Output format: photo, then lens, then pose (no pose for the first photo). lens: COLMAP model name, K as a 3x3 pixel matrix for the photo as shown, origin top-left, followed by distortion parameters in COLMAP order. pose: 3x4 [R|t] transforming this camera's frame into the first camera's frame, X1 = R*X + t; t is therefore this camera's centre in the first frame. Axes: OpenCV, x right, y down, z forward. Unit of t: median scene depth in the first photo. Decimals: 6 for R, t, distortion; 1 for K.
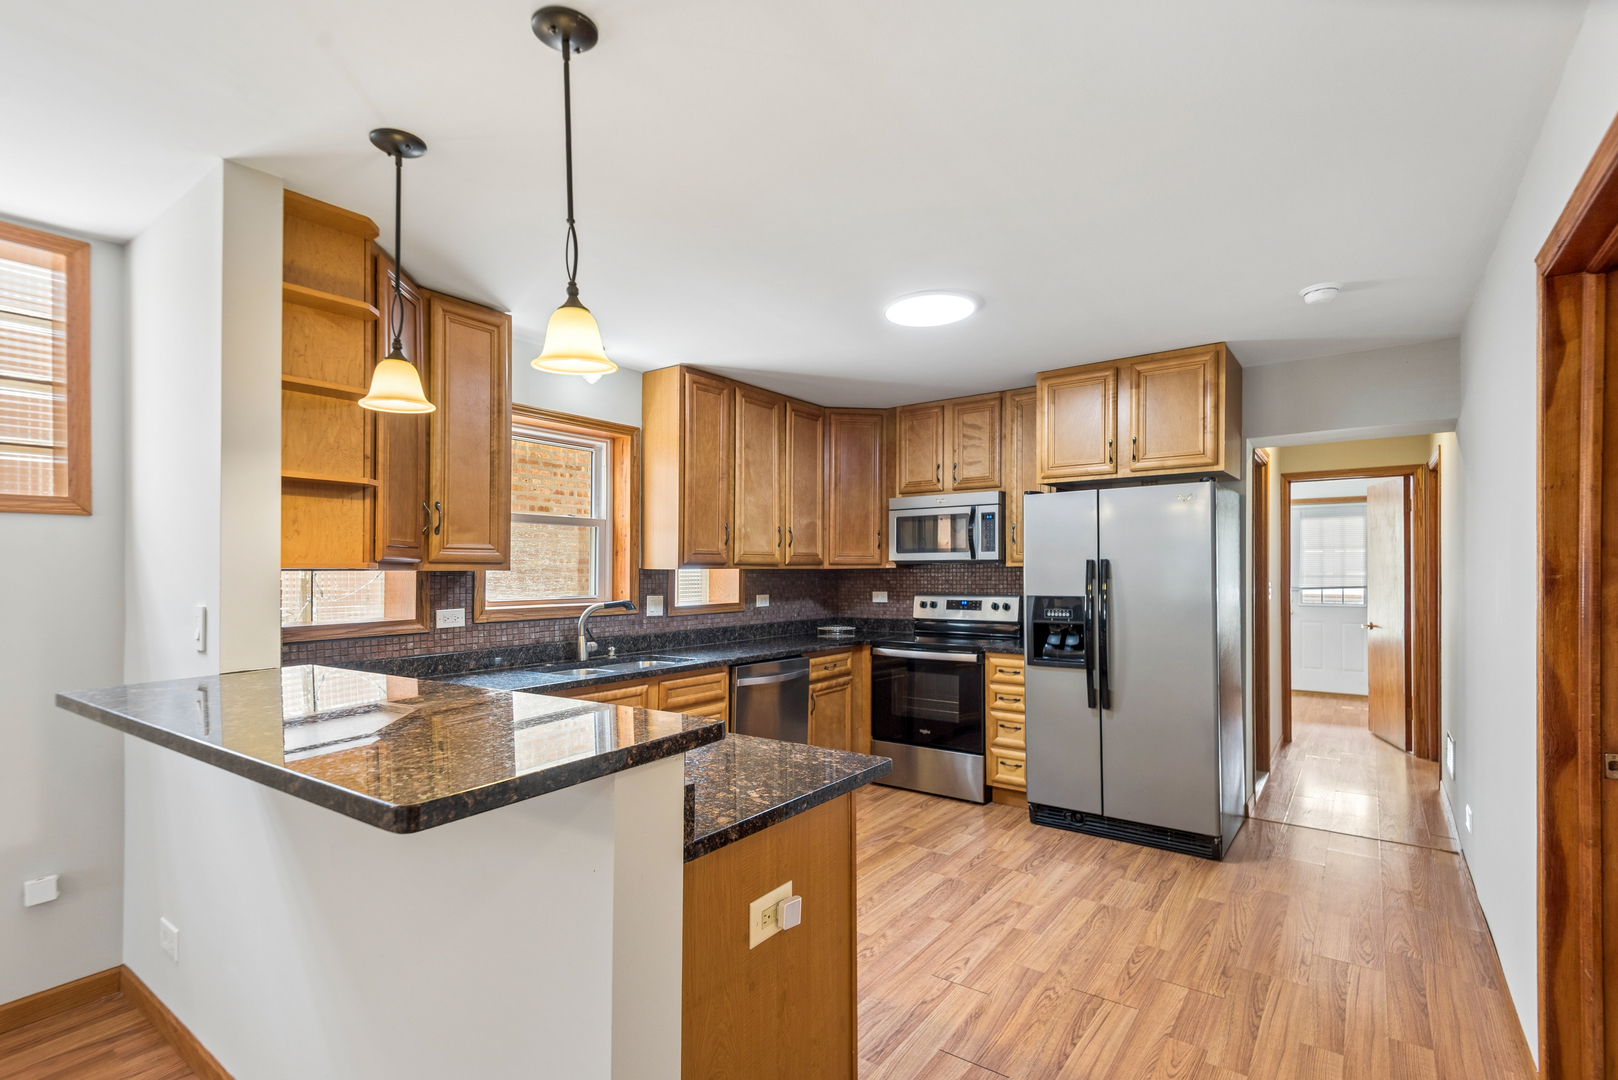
lens RADIAL K [[757.8, 0, 808.2], [0, 757.8, 562.1], [0, 0, 1]] dist [0.025379, -0.018049]
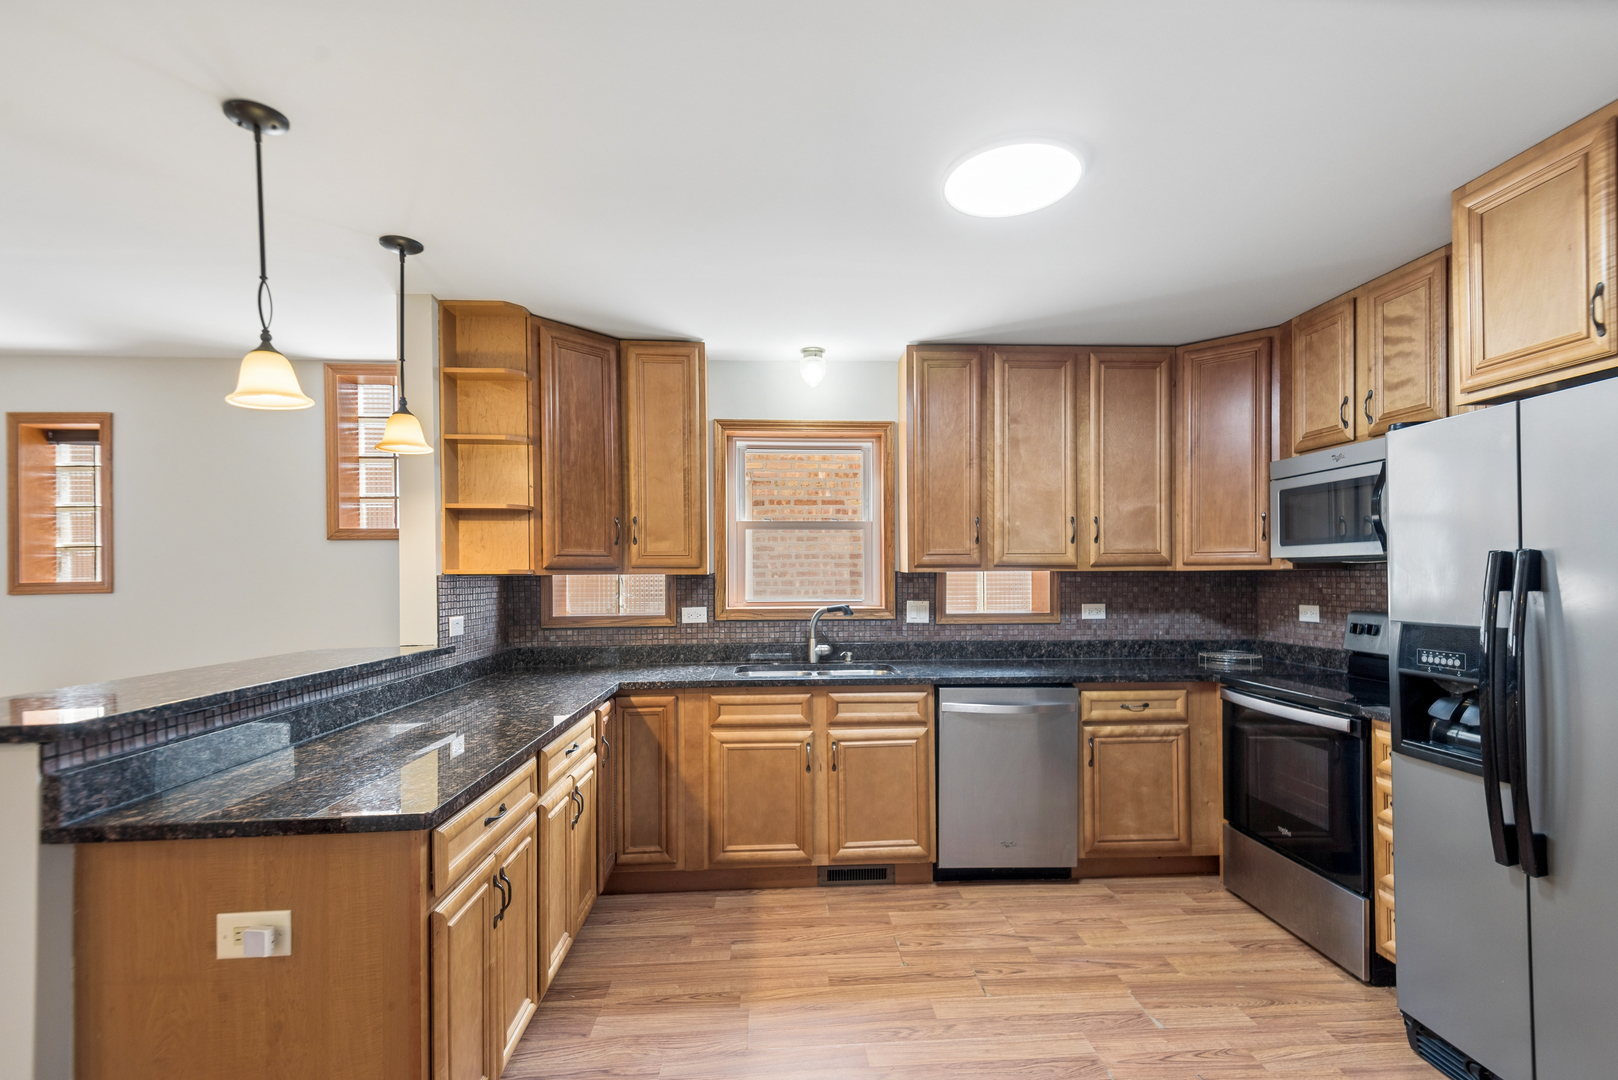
lens RADIAL K [[739.3, 0, 811.2], [0, 739.3, 569.2], [0, 0, 1]] dist [0.032961, -0.015963]
pose [[0.638838, -0.004774, -0.769326, 0.401671], [0.010618, 0.999940, 0.002612, 0.002084], [0.769268, -0.009837, 0.638851, 0.326313]]
